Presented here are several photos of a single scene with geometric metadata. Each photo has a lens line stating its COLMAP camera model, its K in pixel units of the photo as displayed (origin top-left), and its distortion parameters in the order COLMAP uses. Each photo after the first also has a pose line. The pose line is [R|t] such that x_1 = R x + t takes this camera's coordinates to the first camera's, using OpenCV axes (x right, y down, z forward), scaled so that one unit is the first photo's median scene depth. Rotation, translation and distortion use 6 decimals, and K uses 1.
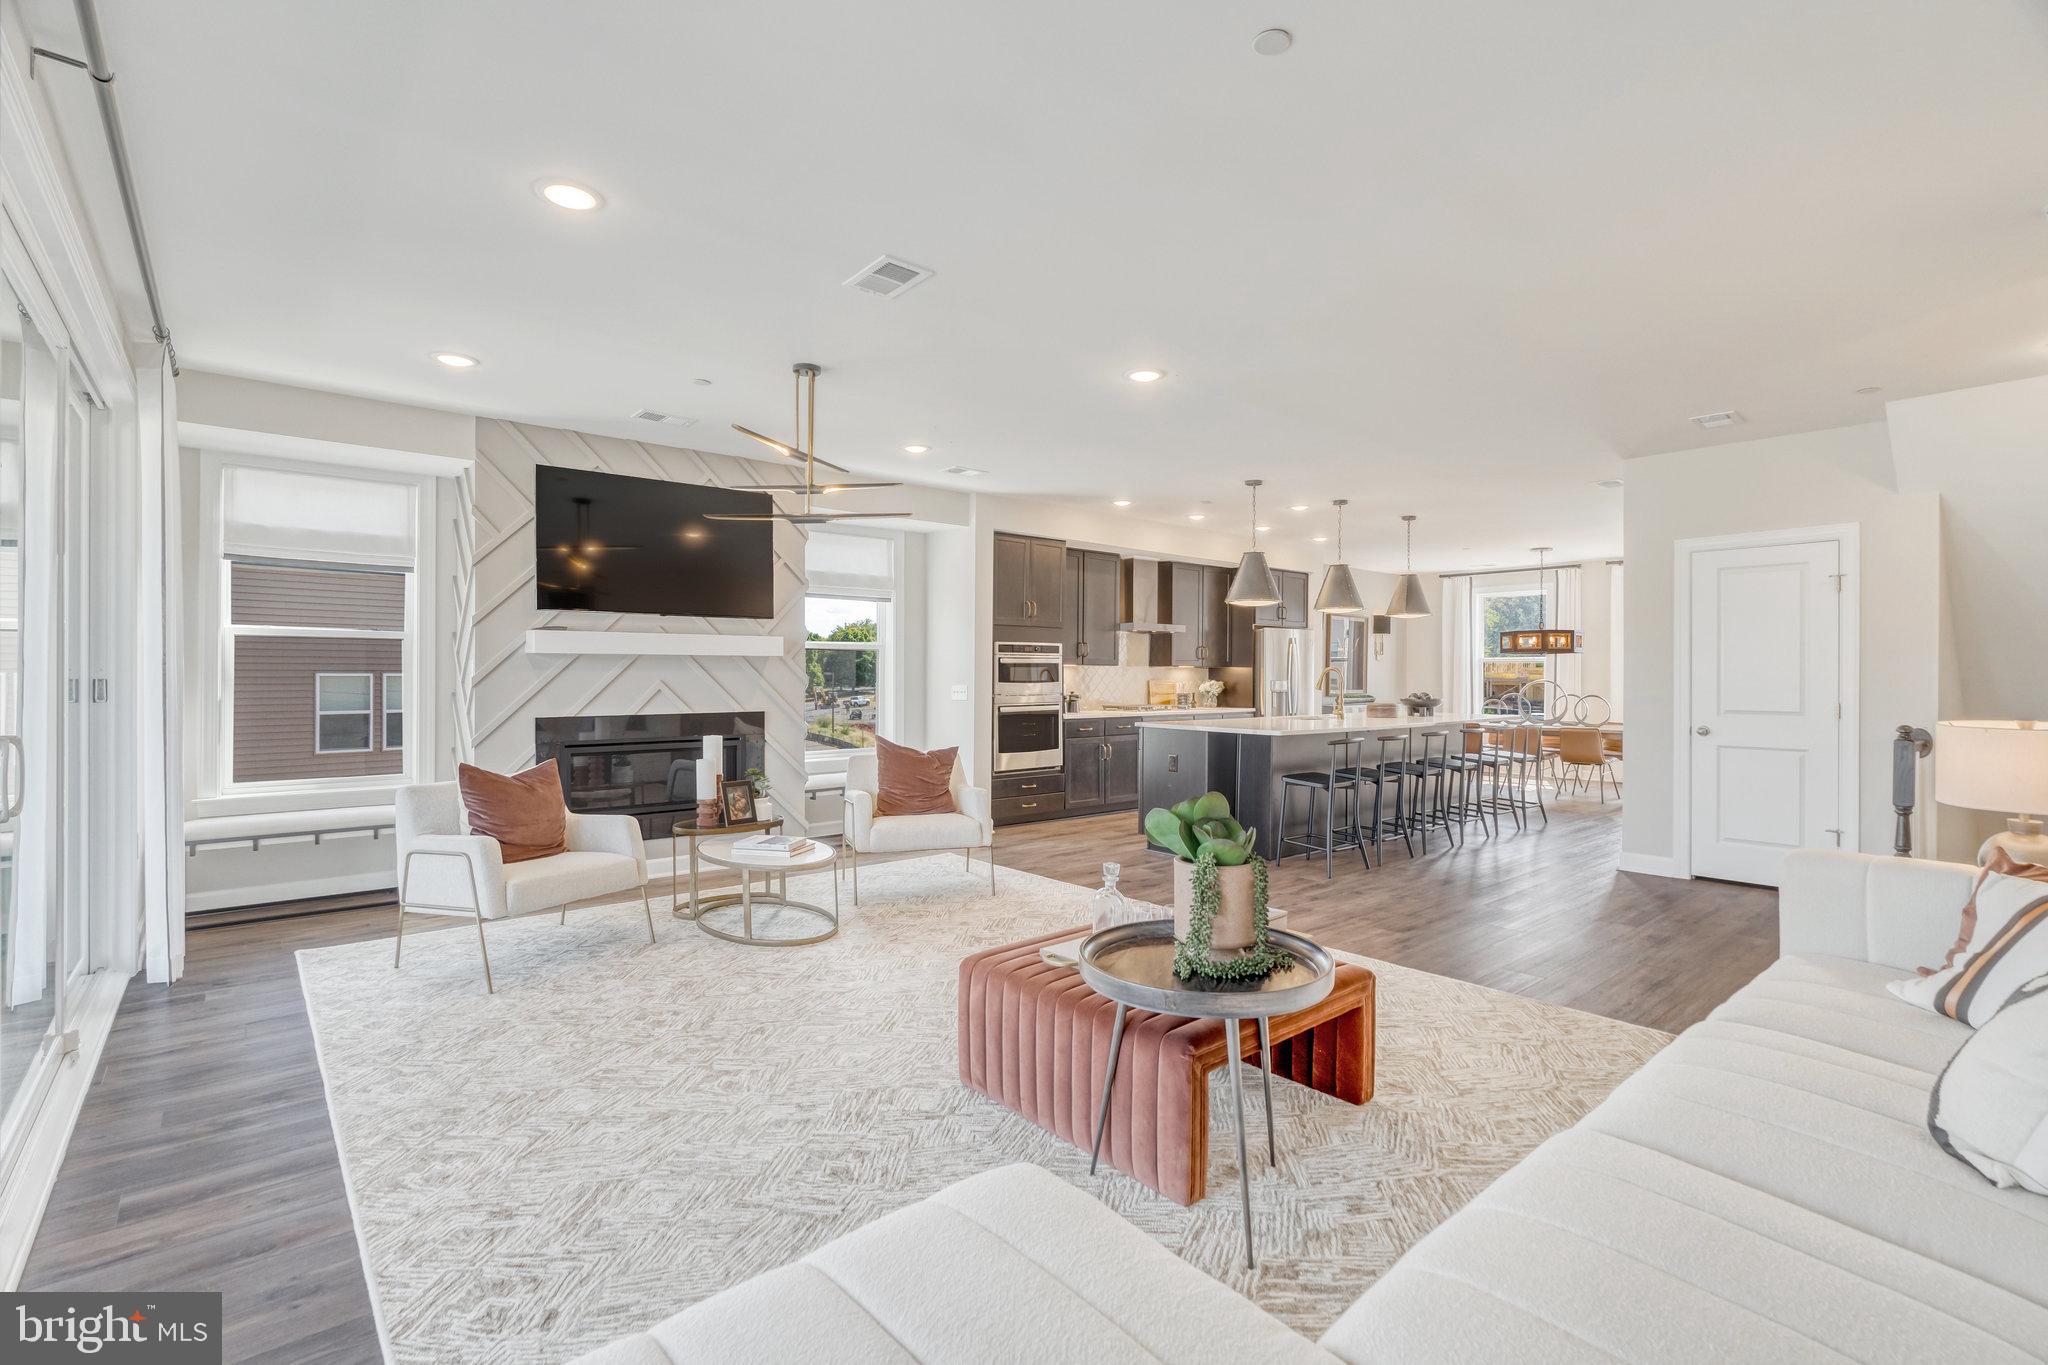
lens RADIAL K [[940.4, 0, 1029.6], [0, 940.4, 681.9], [0, 0, 1]] dist [-0.013551, 0.000361]
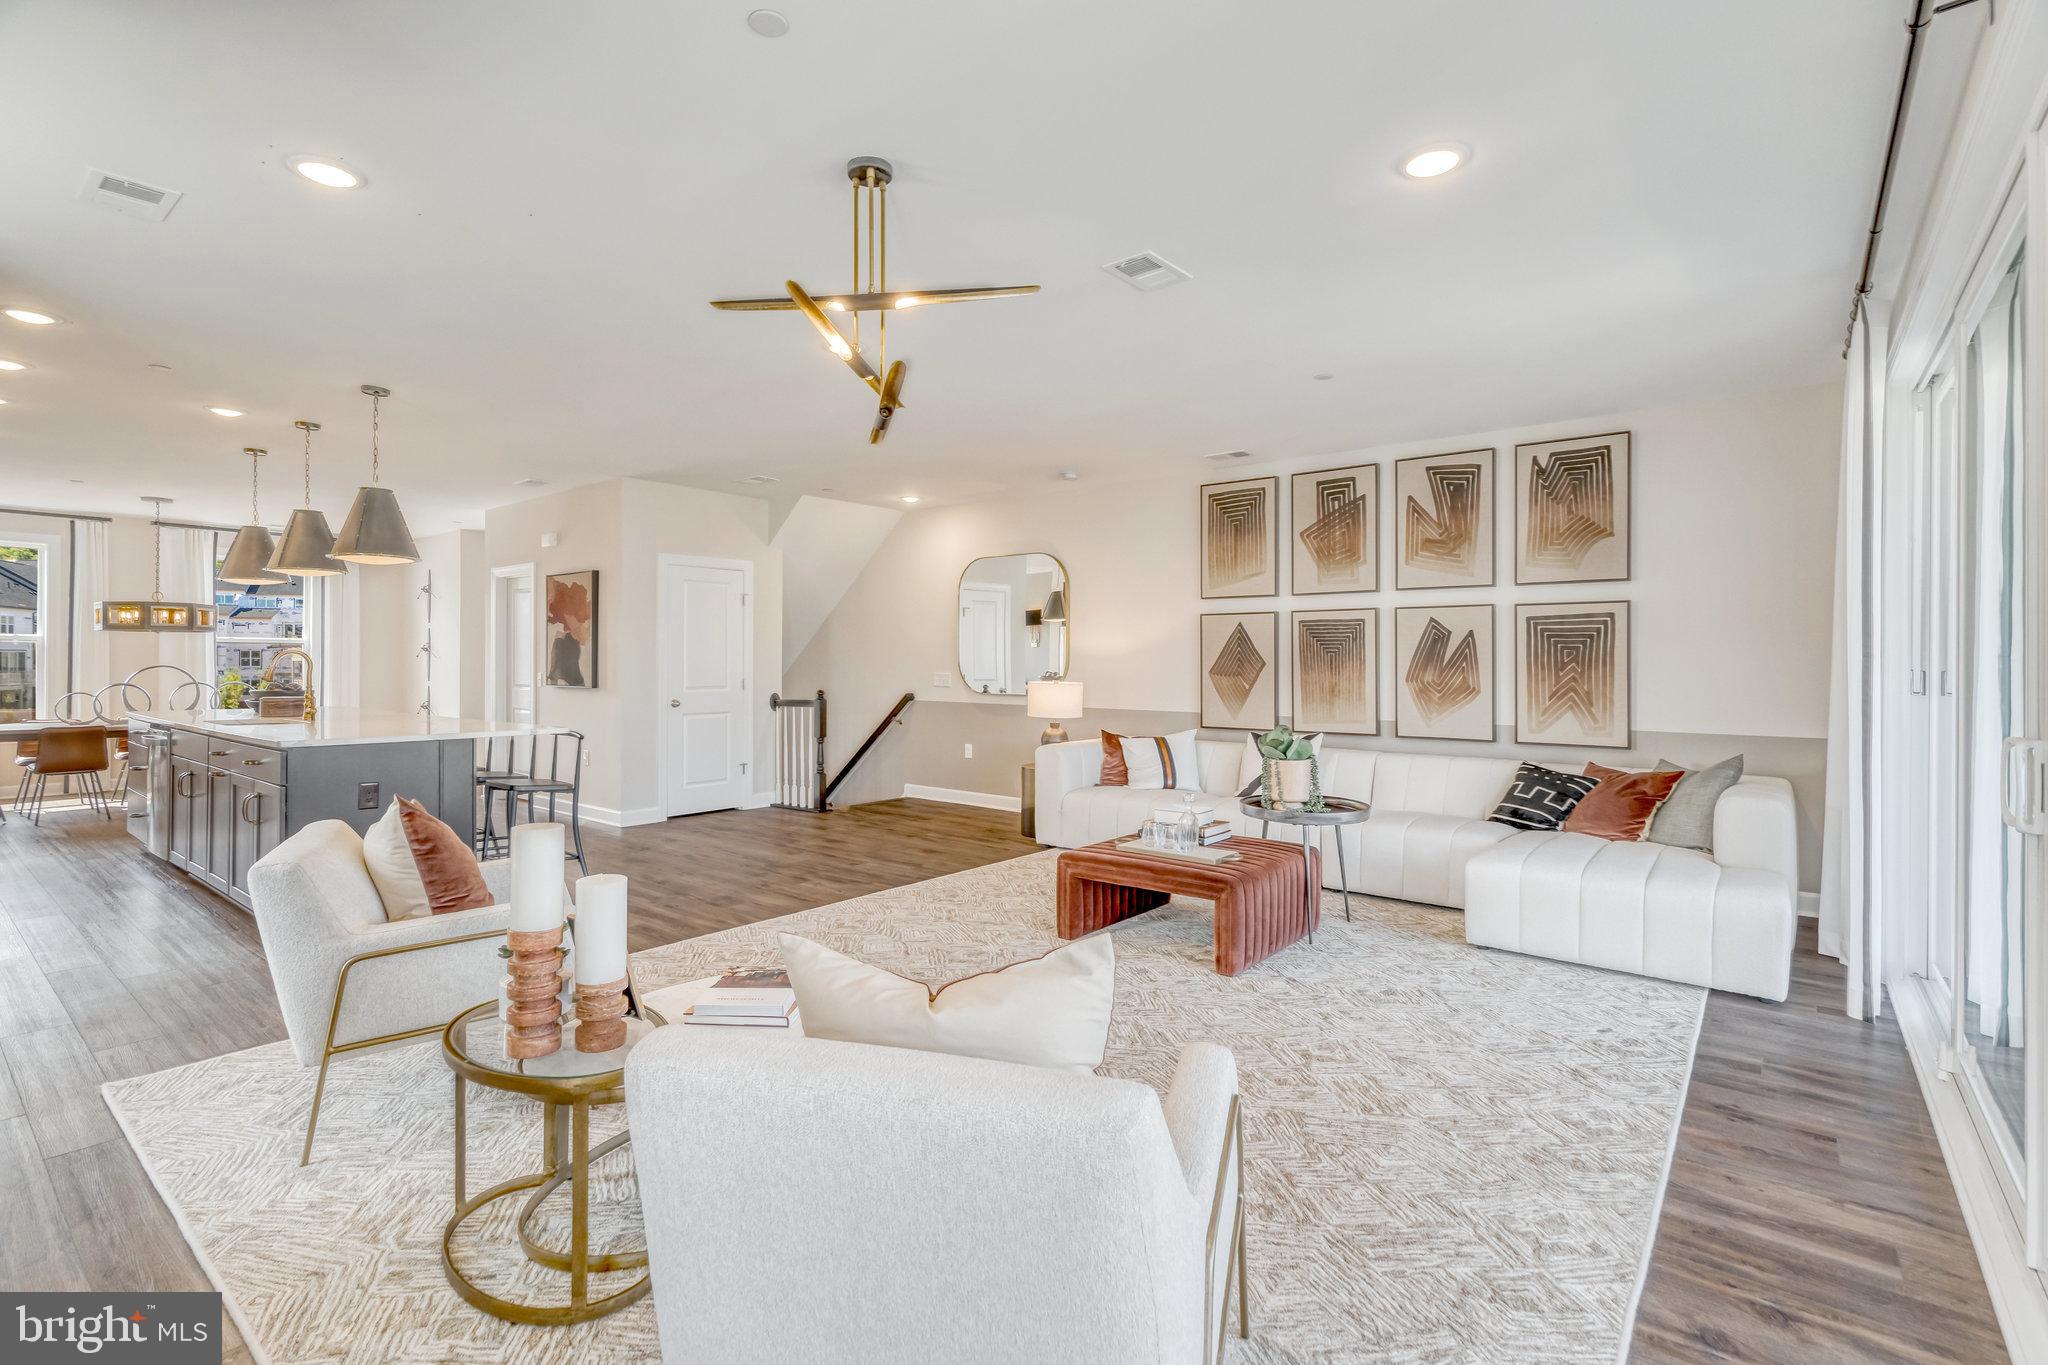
lens RADIAL K [[940.4, 0, 1024.0], [0, 940.4, 665.0], [0, 0, 1]] dist [-0.013551, 0.000361]
pose [[-0.182289, -0.007414, 0.983217, -0.455470], [0.003535, 0.999960, 0.008196, -0.006822], [-0.983239, 0.004969, -0.182256, 0.532670]]
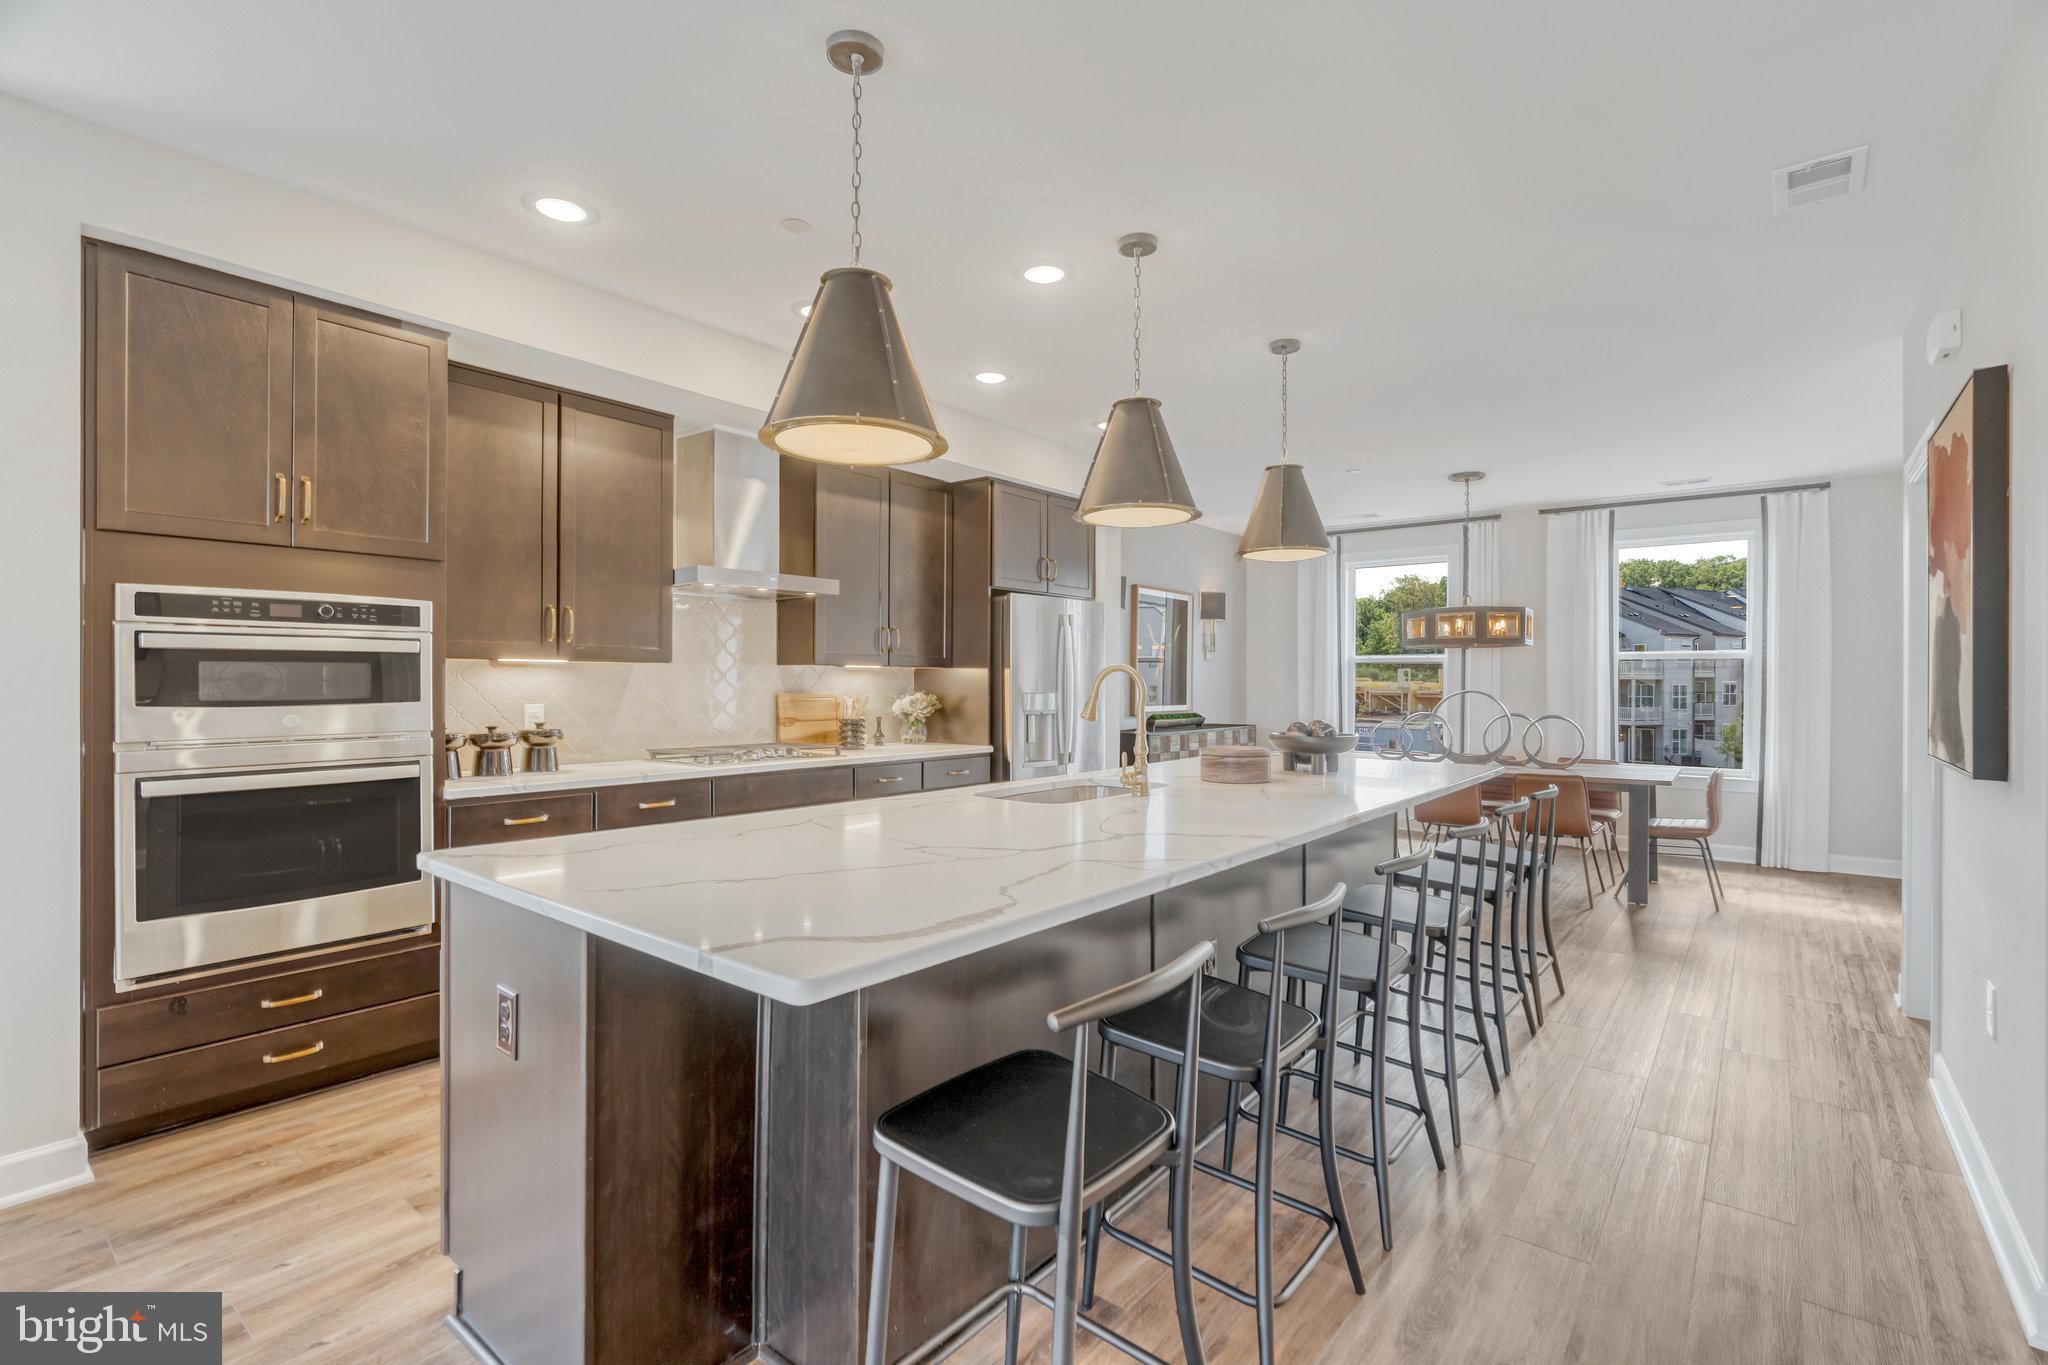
lens RADIAL K [[940.4, 0, 1019.8], [0, 940.4, 681.6], [0, 0, 1]] dist [-0.013551, 0.000361]
pose [[0.985403, 0.001174, 0.170235, 0.203183], [-0.000418, 0.999990, -0.004478, -0.006577], [-0.170239, 0.004342, 0.985393, 0.587580]]
